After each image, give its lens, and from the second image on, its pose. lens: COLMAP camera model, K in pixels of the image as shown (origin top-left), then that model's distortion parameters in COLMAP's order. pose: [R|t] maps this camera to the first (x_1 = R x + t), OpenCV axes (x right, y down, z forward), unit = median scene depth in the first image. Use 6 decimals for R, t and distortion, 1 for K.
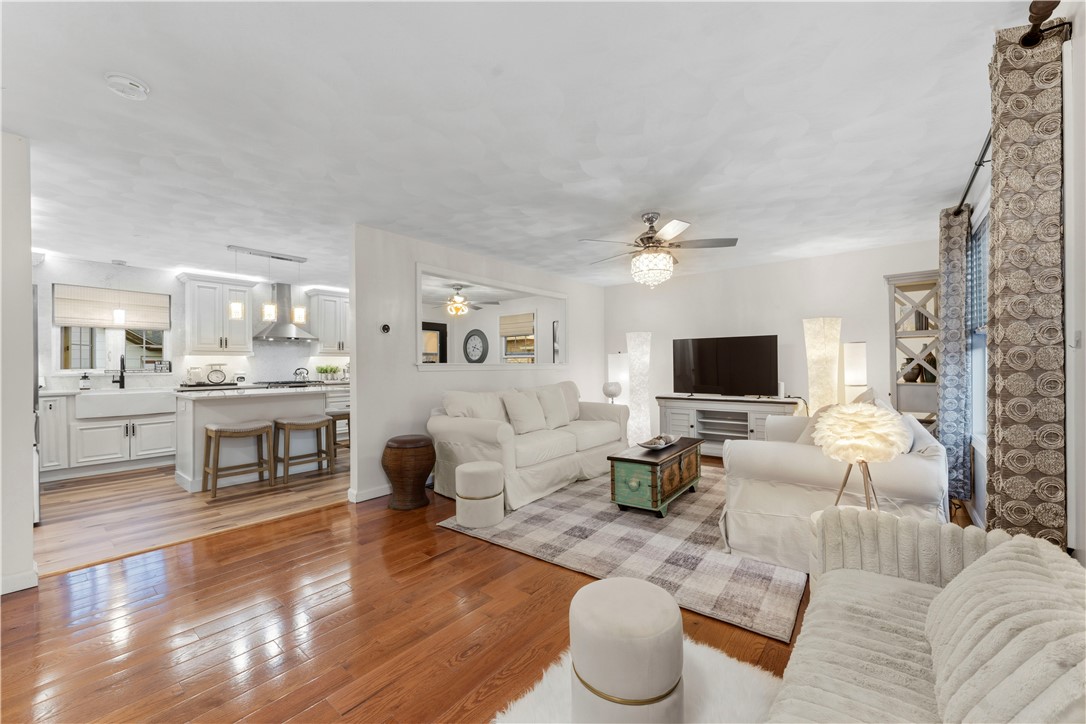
lens RADIAL K [[426.0, 0, 543.0], [0, 426.0, 362.0], [0, 0, 1]] dist [-0.001647, -0.000227]
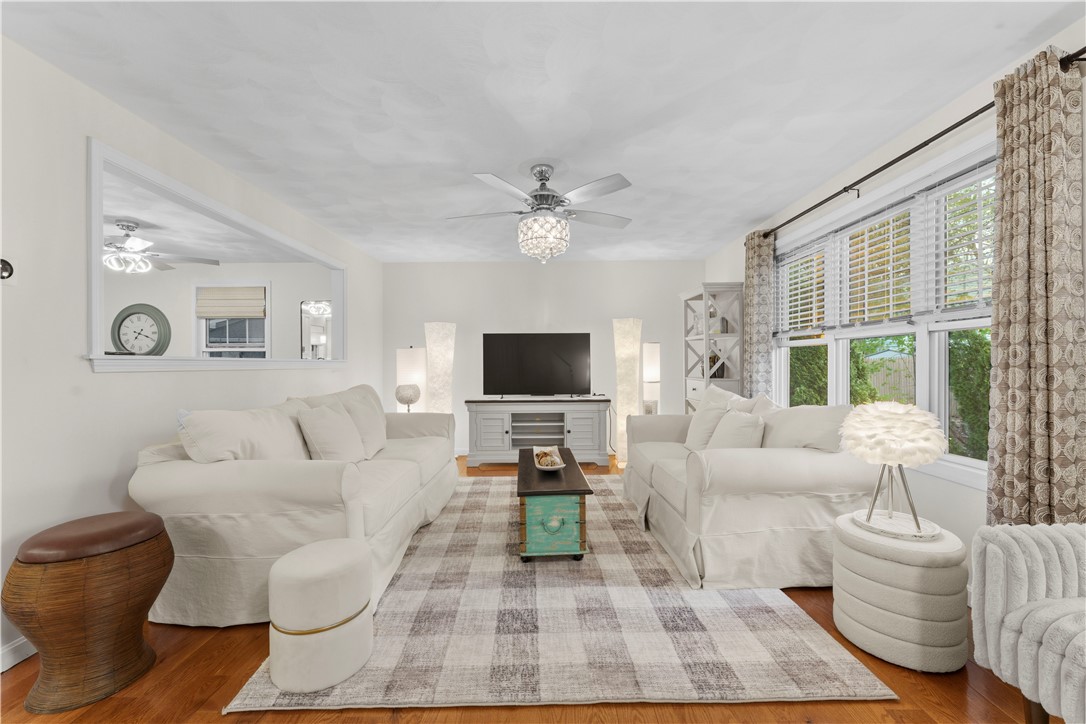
lens RADIAL K [[435.7, 0, 543.0], [0, 435.7, 362.0], [0, 0, 1]] dist [-0.000053, -0.000033]
pose [[0.783987, 0.006204, 0.620746, -0.222386], [-0.007493, 0.999972, -0.000530, 0.007407], [-0.620732, -0.004235, 0.784012, 0.352322]]
